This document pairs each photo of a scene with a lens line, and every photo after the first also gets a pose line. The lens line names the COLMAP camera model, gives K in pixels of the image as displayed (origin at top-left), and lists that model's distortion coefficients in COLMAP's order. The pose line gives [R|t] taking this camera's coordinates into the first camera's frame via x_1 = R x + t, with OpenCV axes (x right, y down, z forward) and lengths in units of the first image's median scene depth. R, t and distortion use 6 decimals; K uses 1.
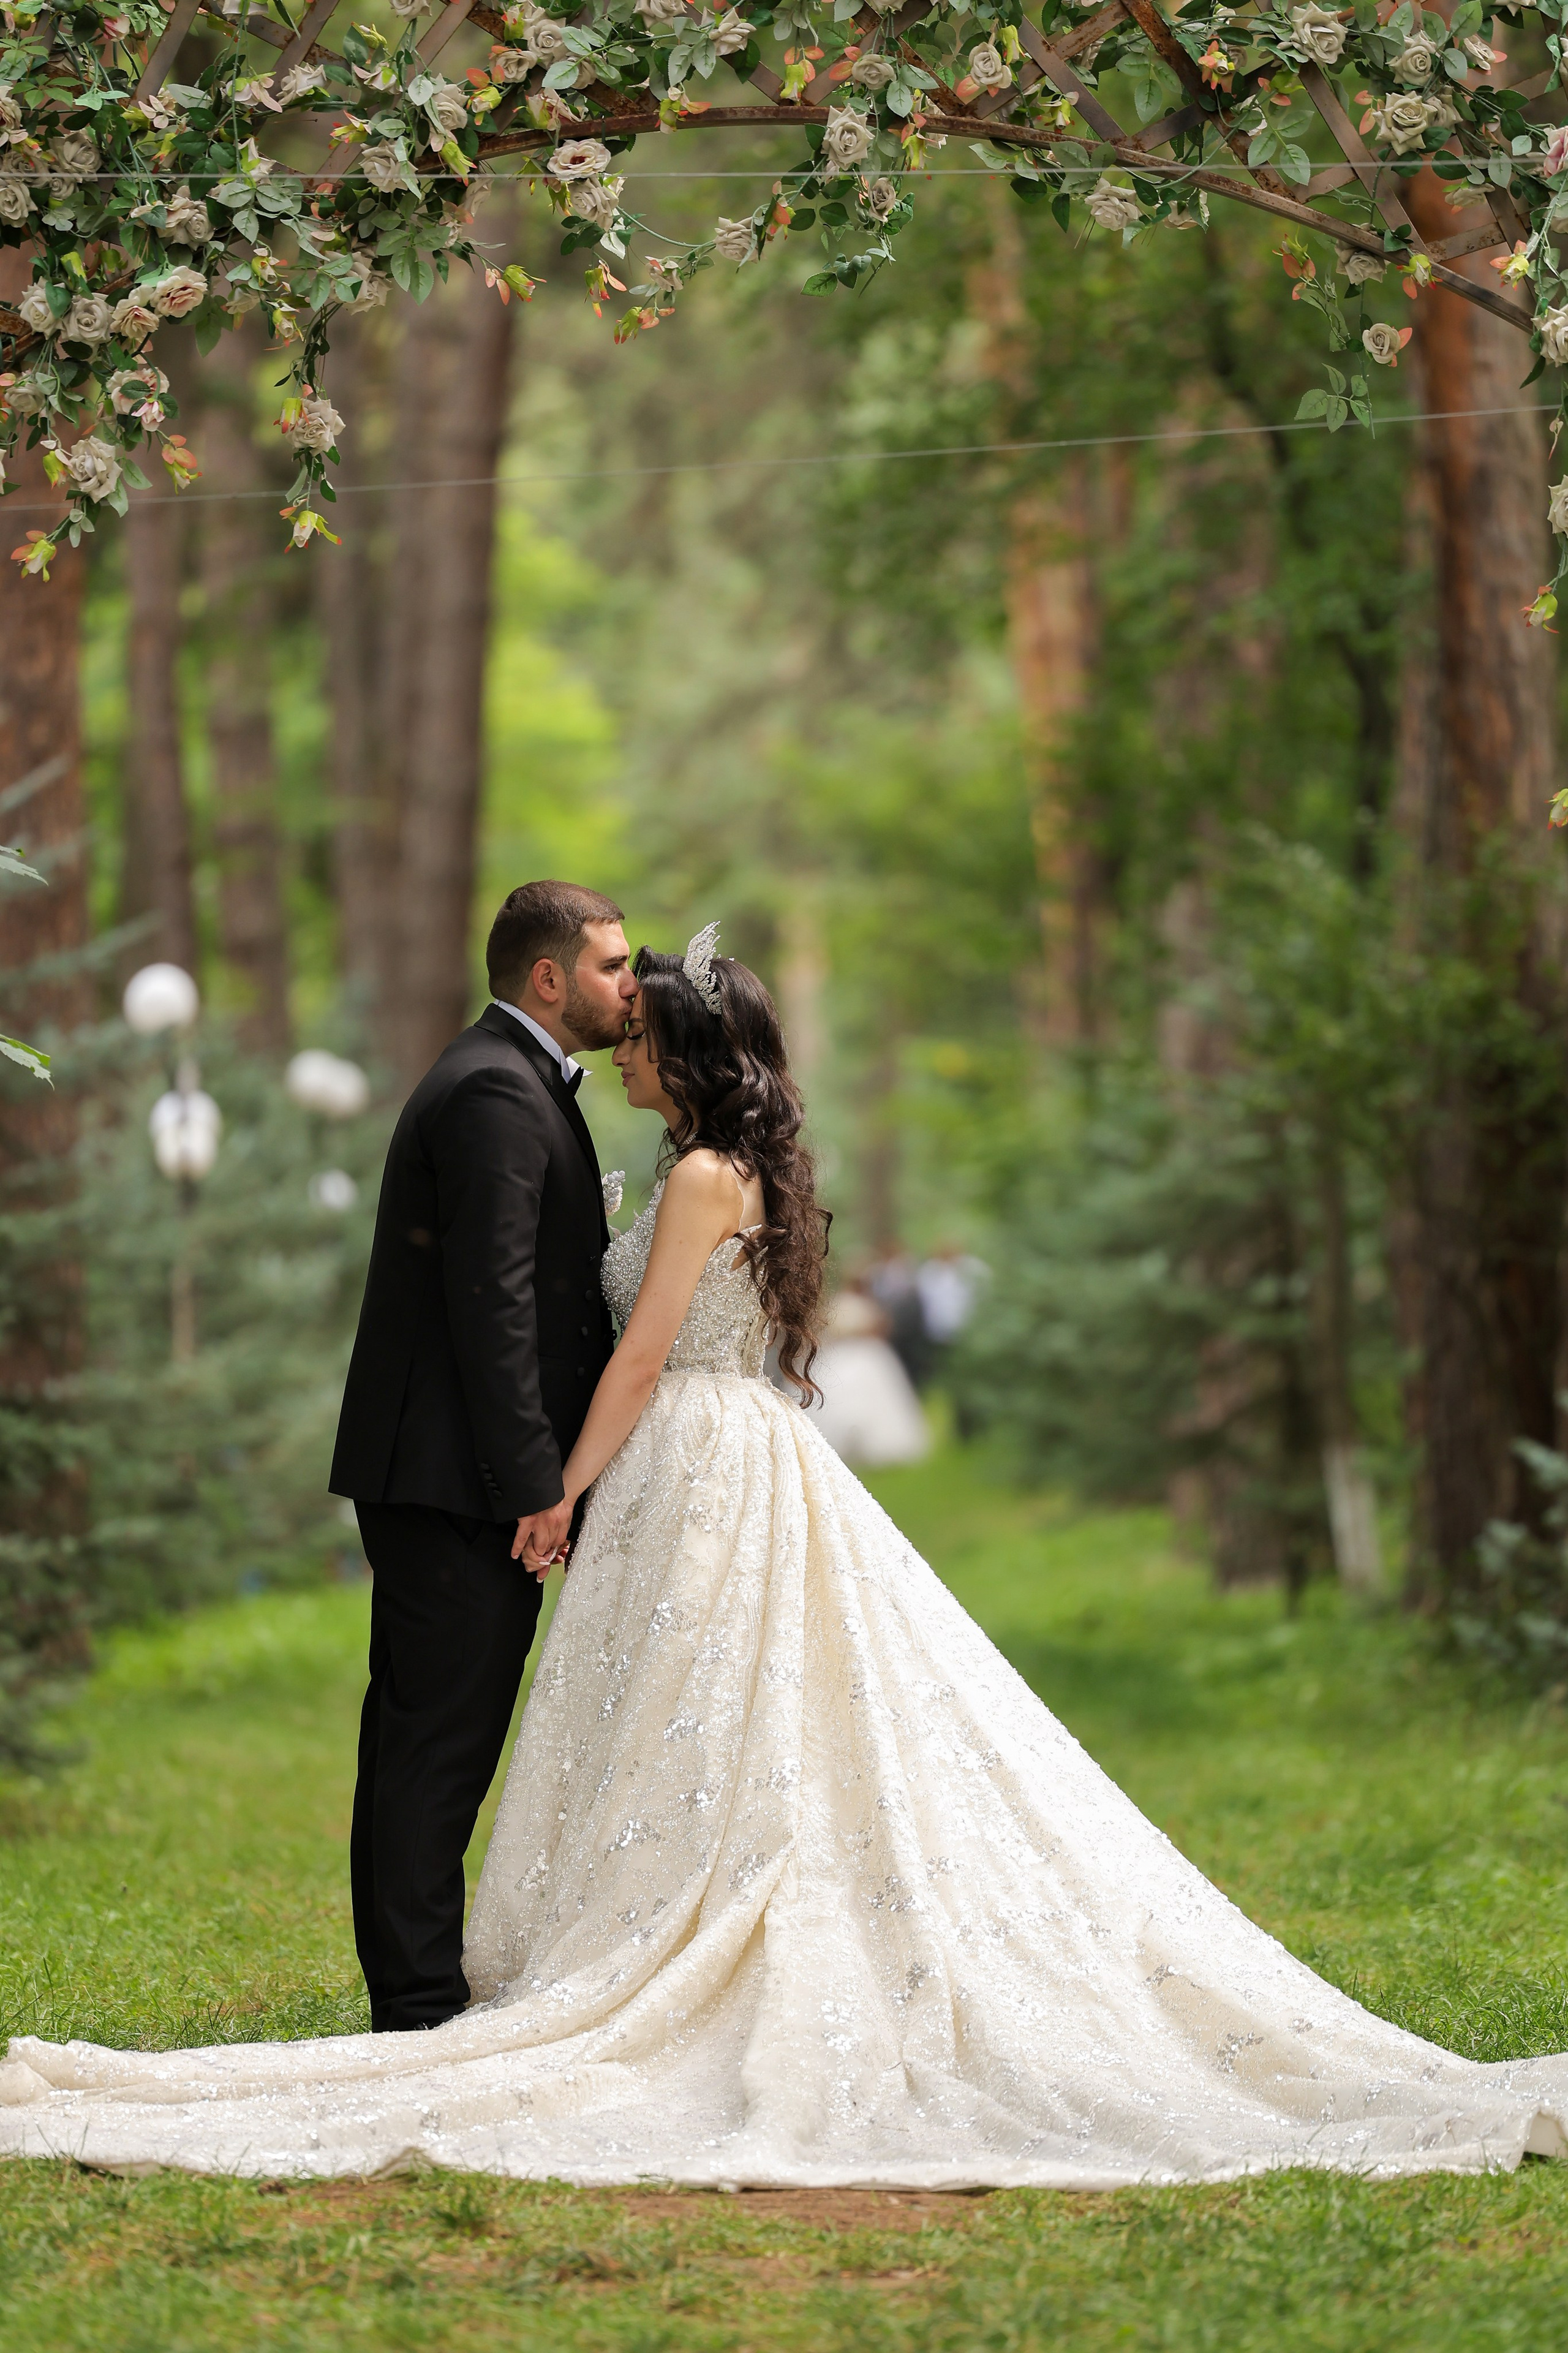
lens RADIAL K [[15147.7, 0, 784.0], [0, 15147.7, 1176.5], [0, 0, 1]] dist [2.170981, 31.908983]
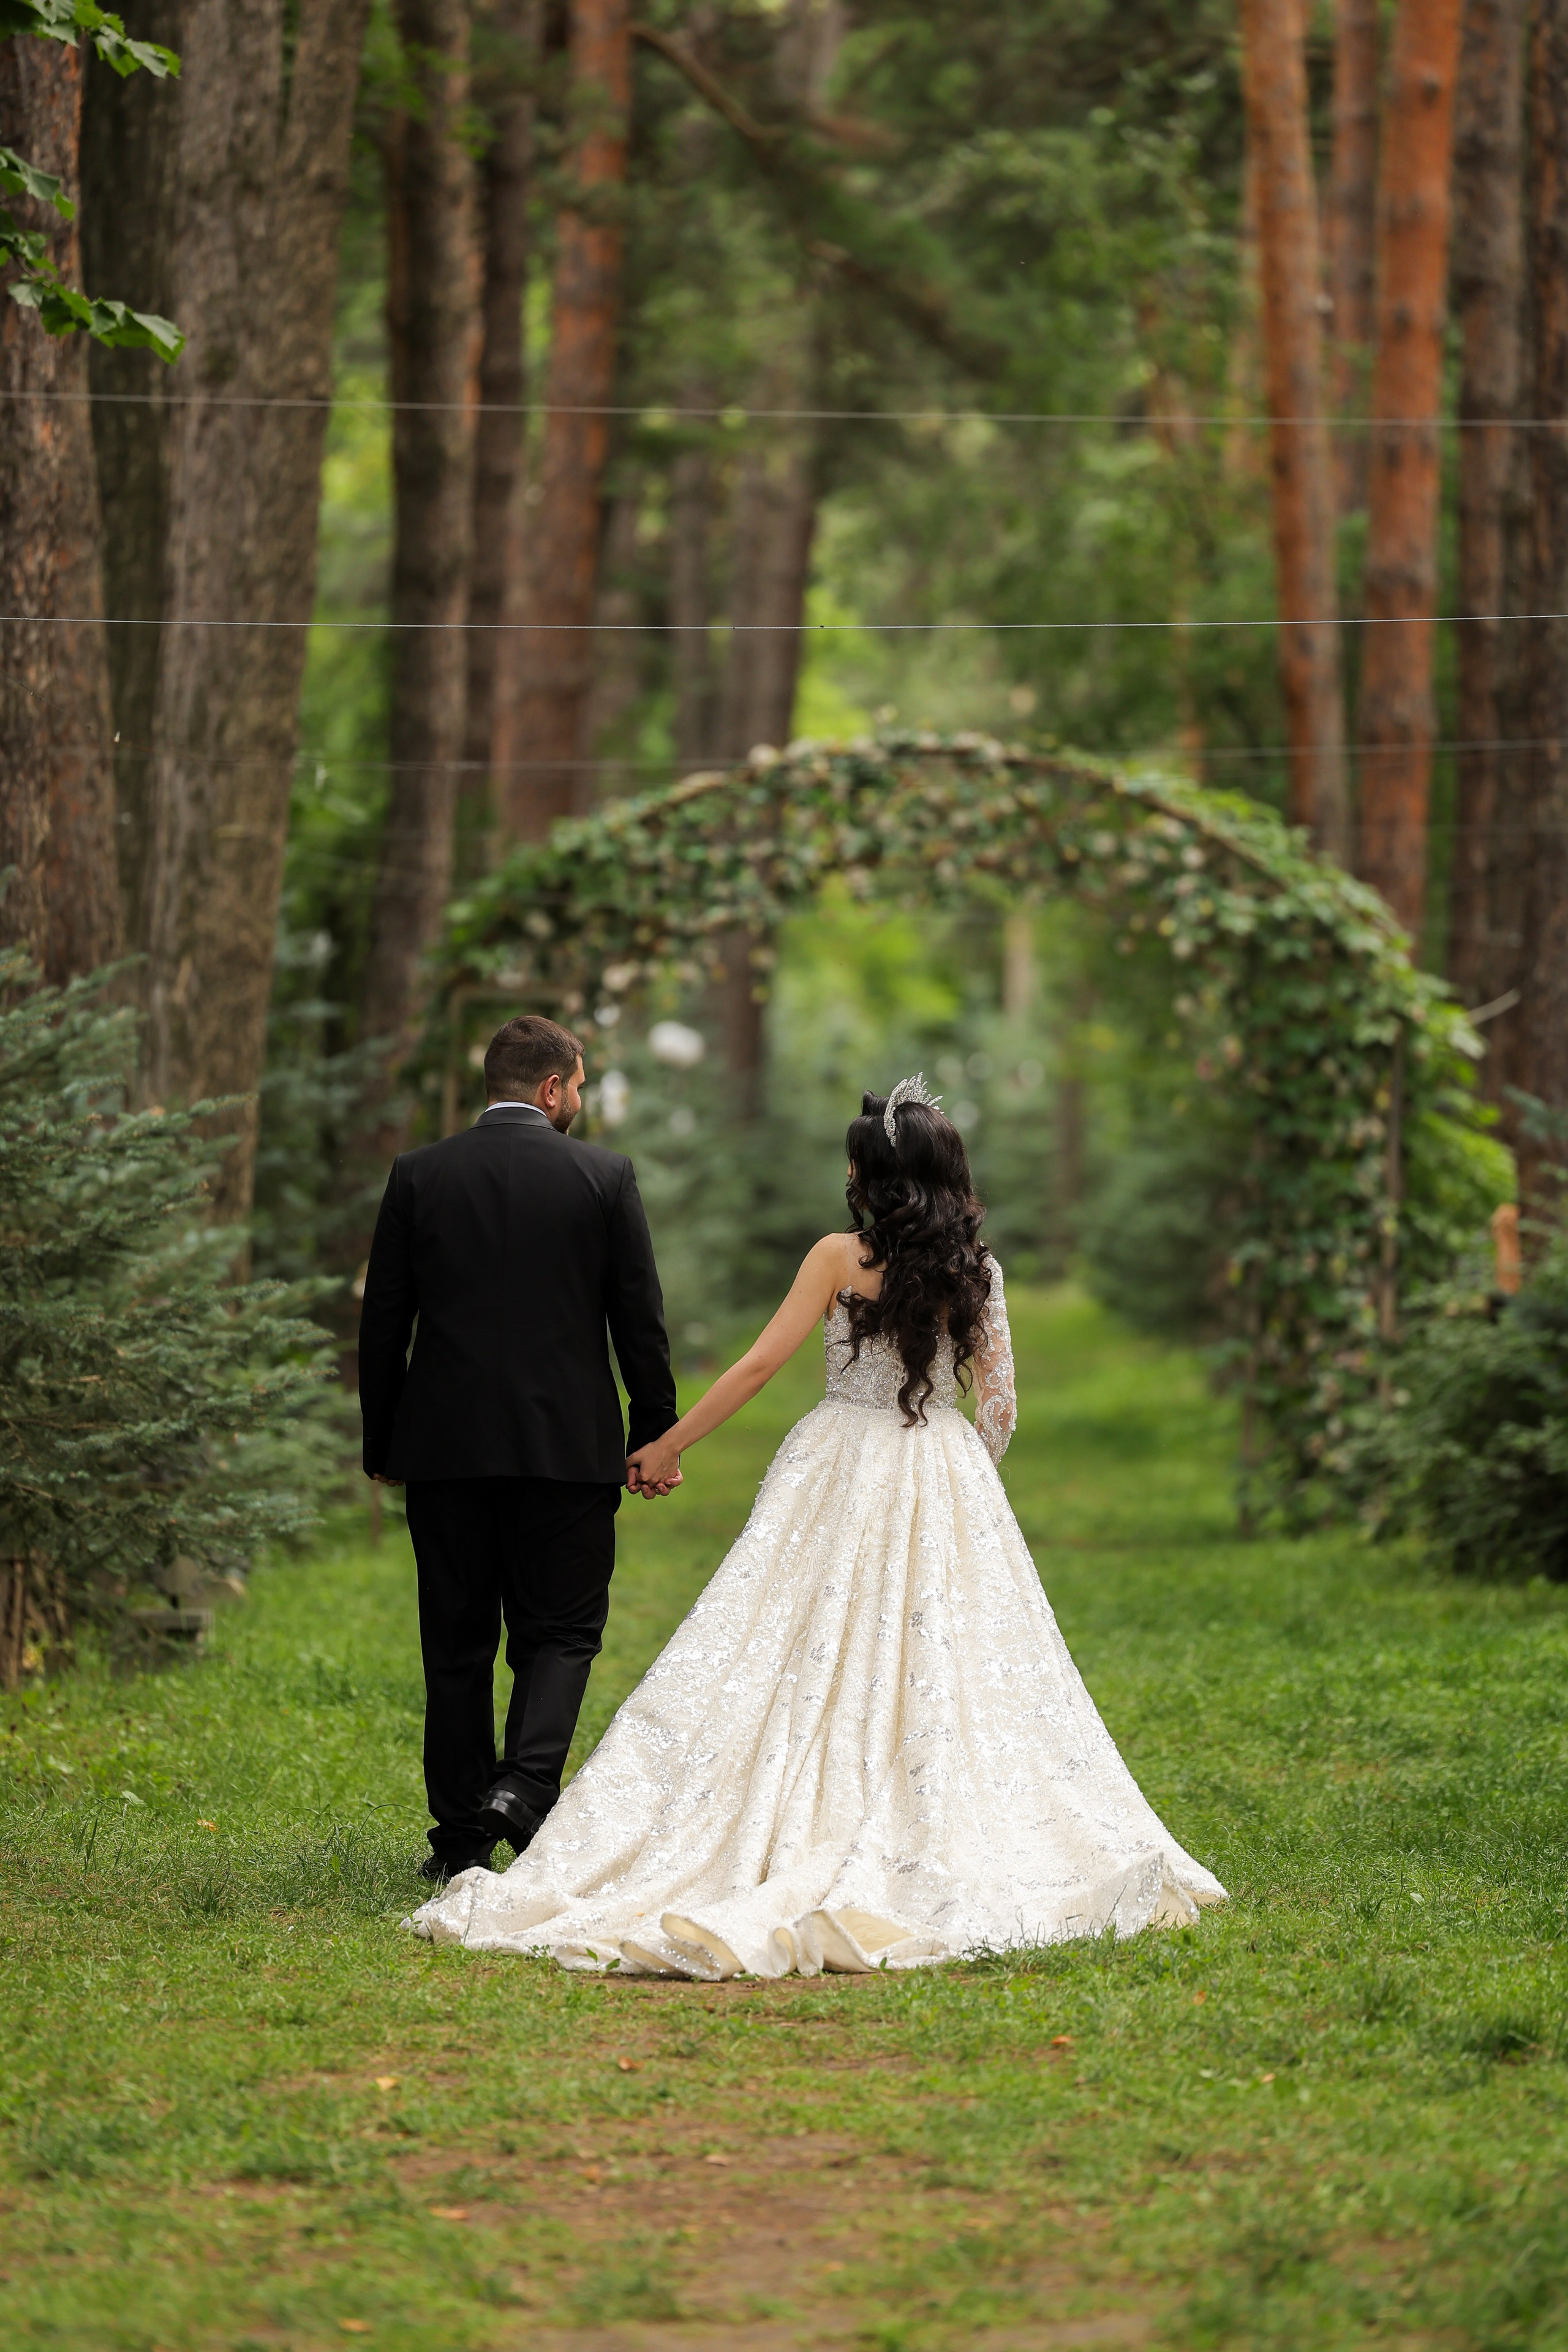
lens RADIAL K [[15142.5, 0, 784.0], [0, 15142.5, 1176.0], [0, 0, 1]] dist [2.170981, 31.908983]
pose [[0.999082, 0.039323, -0.016972, 0.013508], [-0.039143, 0.999175, 0.010803, -0.021363], [0.017383, -0.010129, 0.999798, -1.059950]]
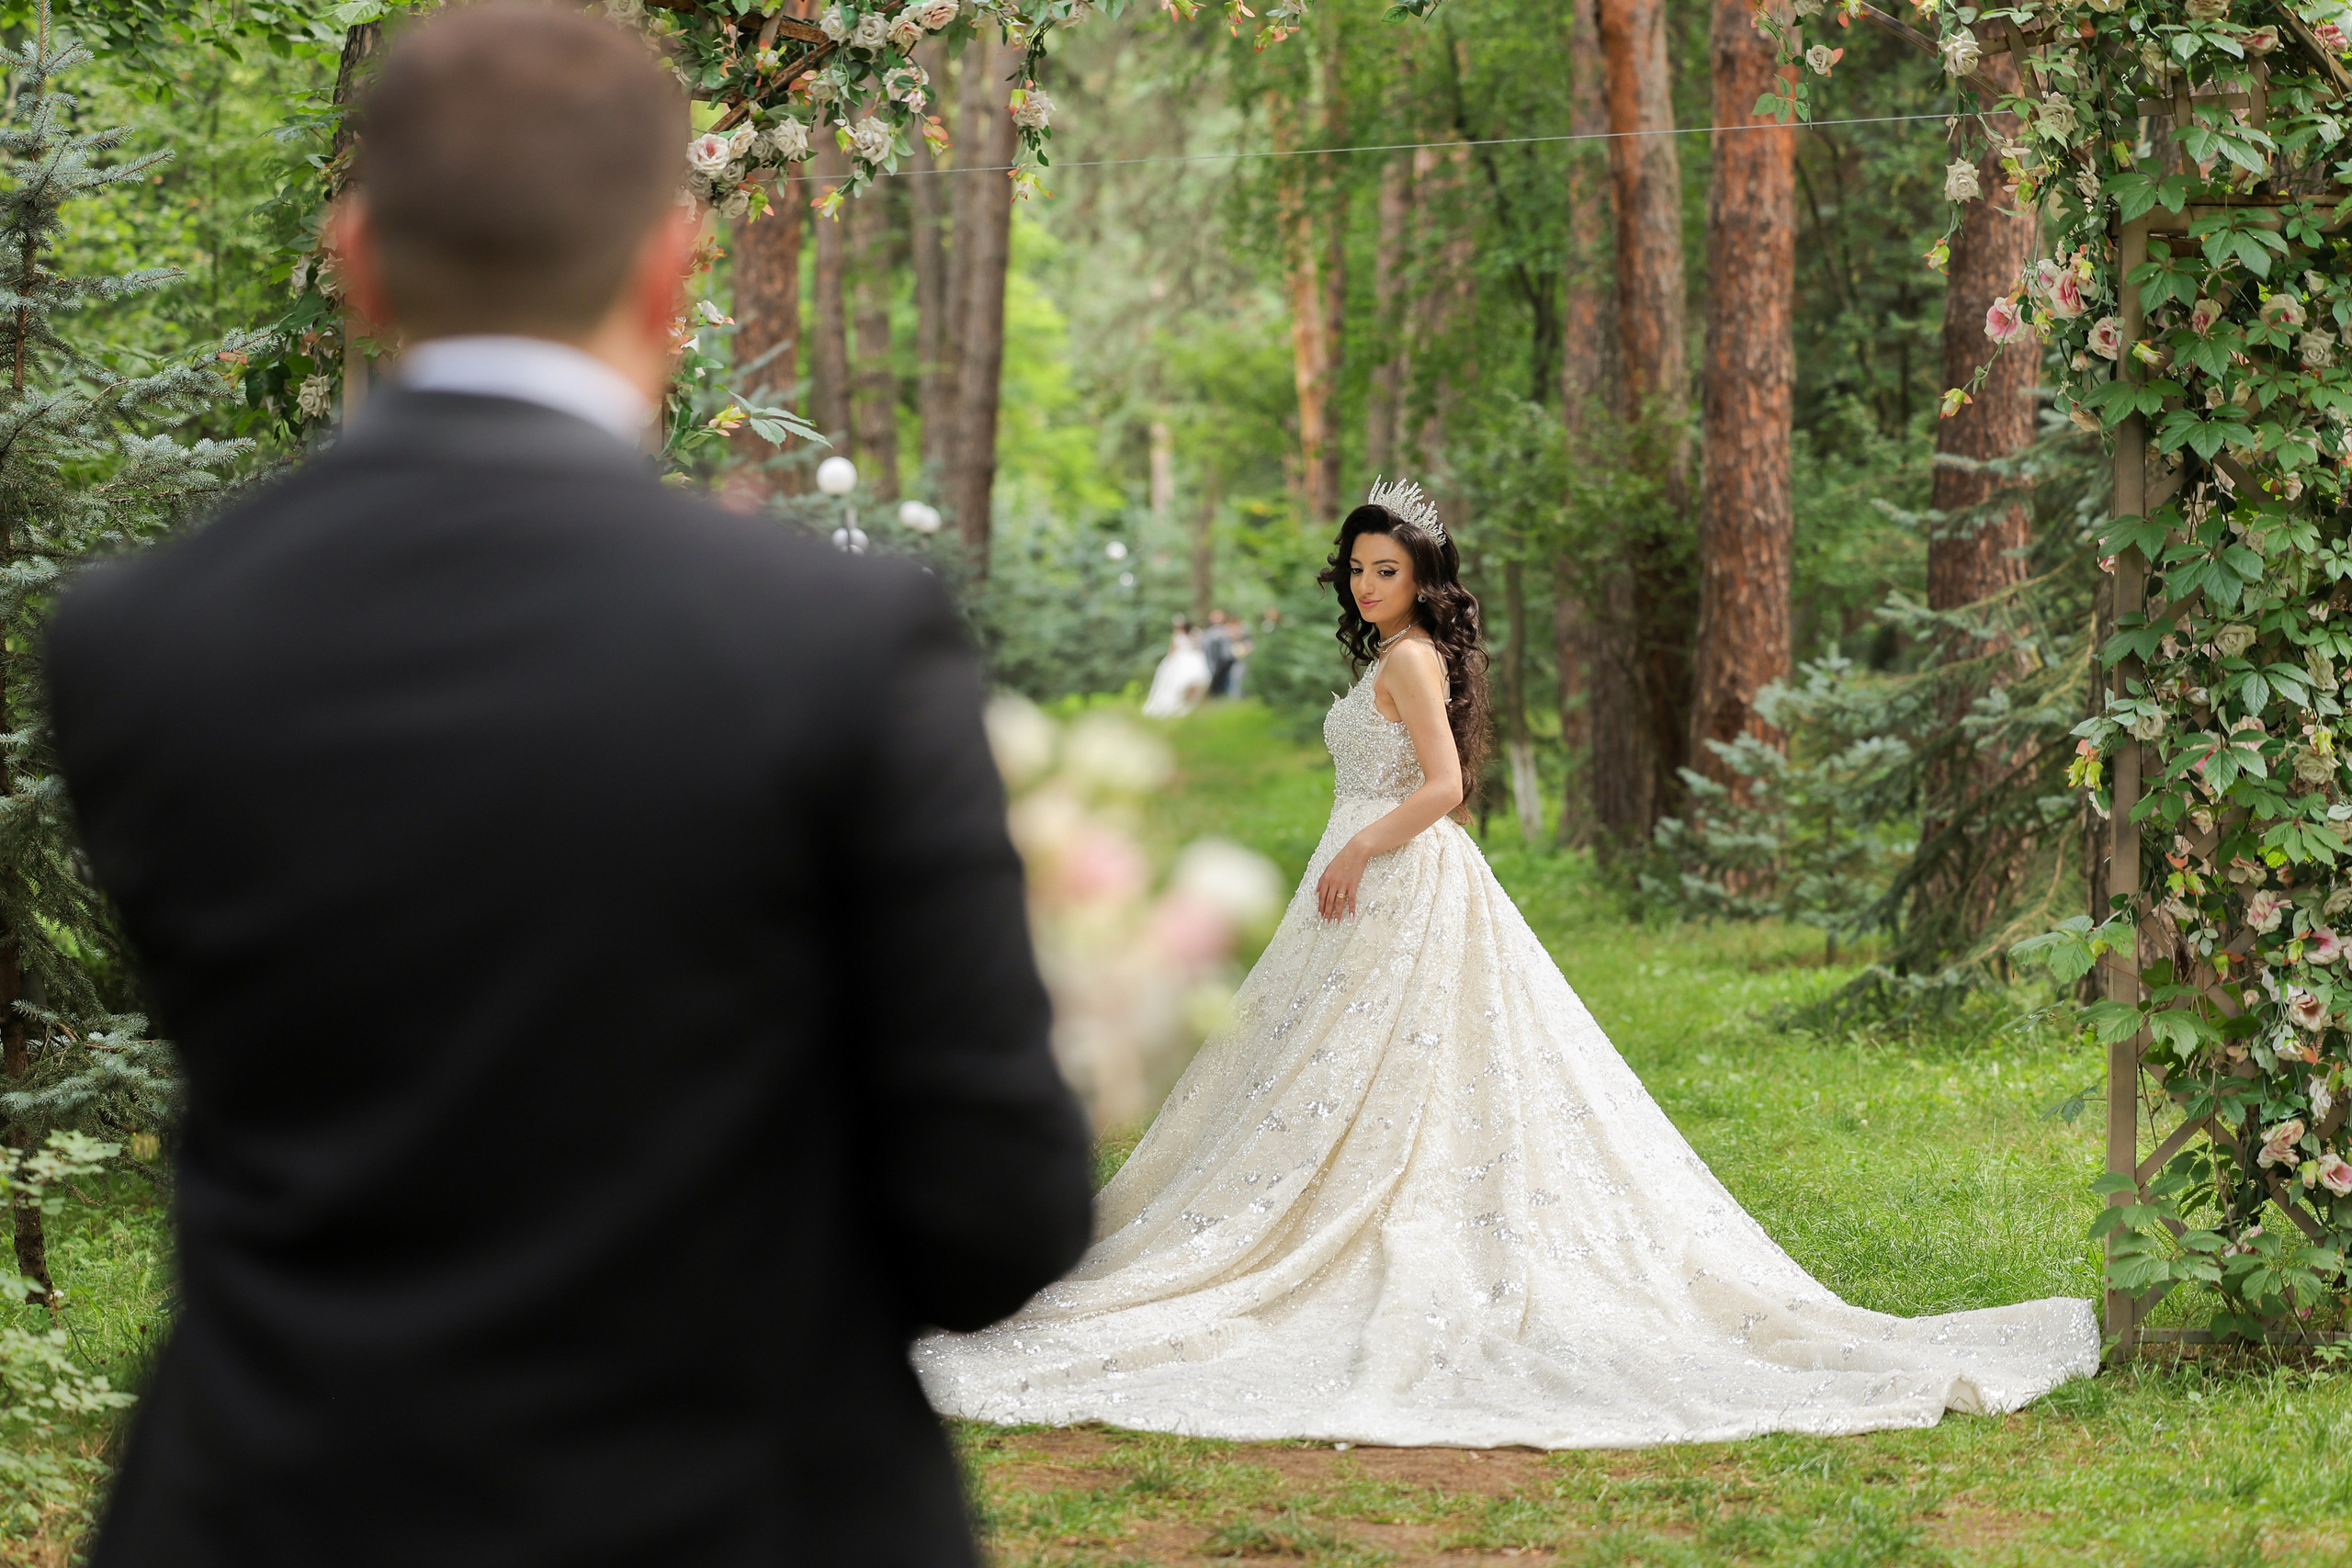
lens RADIAL K [[7670.8, 0, 1176.0], [0, 7670.8, 784.0], [0, 0, 1]] dist [0.180948, 3.949039]
pose [[0.999904, 0.011771, 0.007242, -0.012156], [-0.011987, 0.999463, 0.030503, -0.005573], [-0.006879, -0.030587, 0.999508, 0.171128]]
